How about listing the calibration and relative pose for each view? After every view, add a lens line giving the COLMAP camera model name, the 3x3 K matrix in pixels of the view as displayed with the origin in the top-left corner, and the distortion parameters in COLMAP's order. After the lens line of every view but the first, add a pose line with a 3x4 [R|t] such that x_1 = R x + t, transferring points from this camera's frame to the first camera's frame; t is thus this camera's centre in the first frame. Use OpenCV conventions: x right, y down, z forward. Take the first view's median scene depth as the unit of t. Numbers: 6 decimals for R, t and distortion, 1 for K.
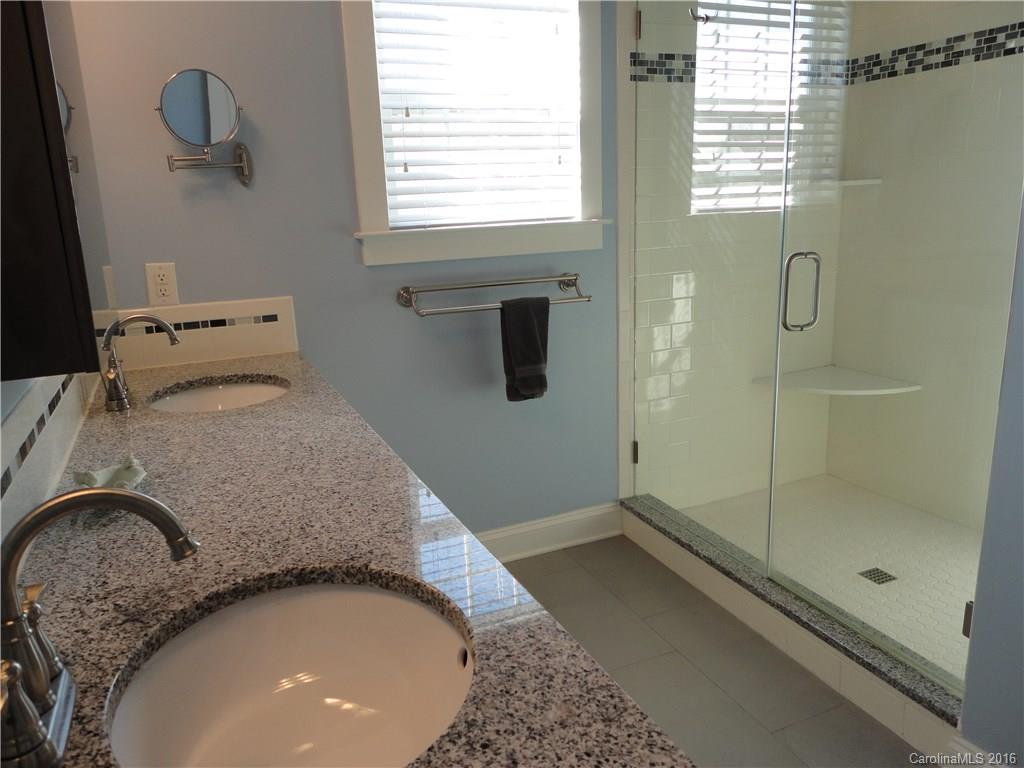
lens RADIAL K [[764.7, 0, 504.6], [0, 764.7, 378.9], [0, 0, 1]] dist [0.012082, -0.003517]
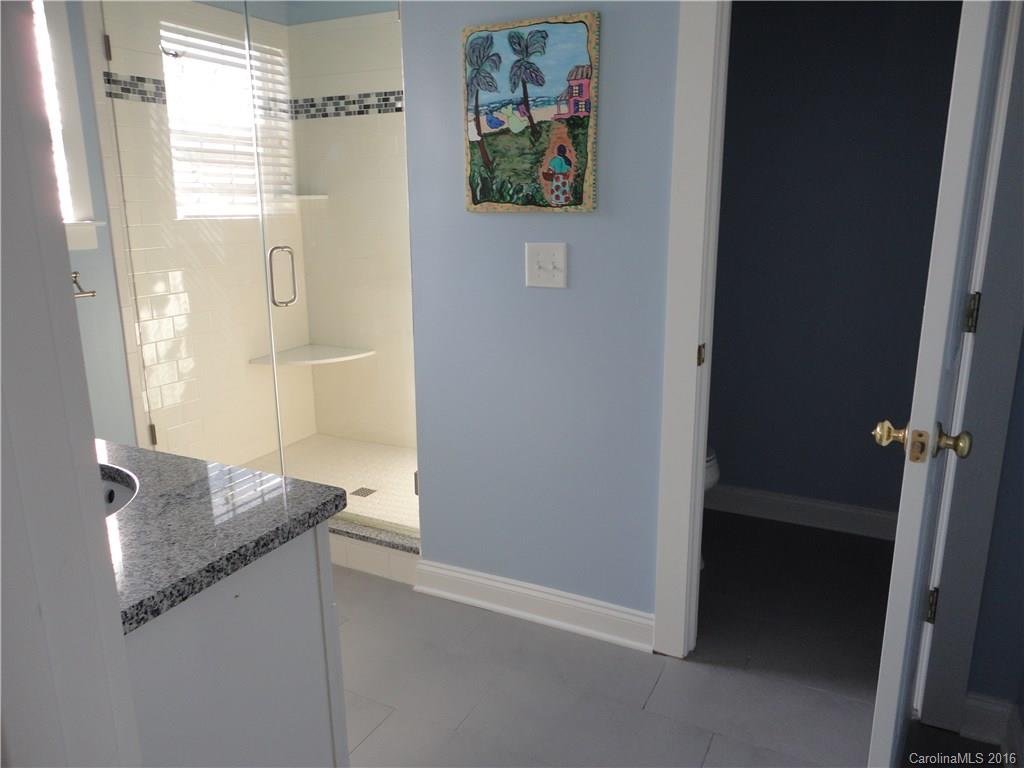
lens RADIAL K [[764.7, 0, 505.7], [0, 764.7, 386.1], [0, 0, 1]] dist [0.012082, -0.003517]
pose [[0.786171, -0.113342, 0.607527, -0.101796], [0.122055, 0.992152, 0.027153, 0.065150], [-0.605836, 0.052805, 0.793835, -0.205637]]
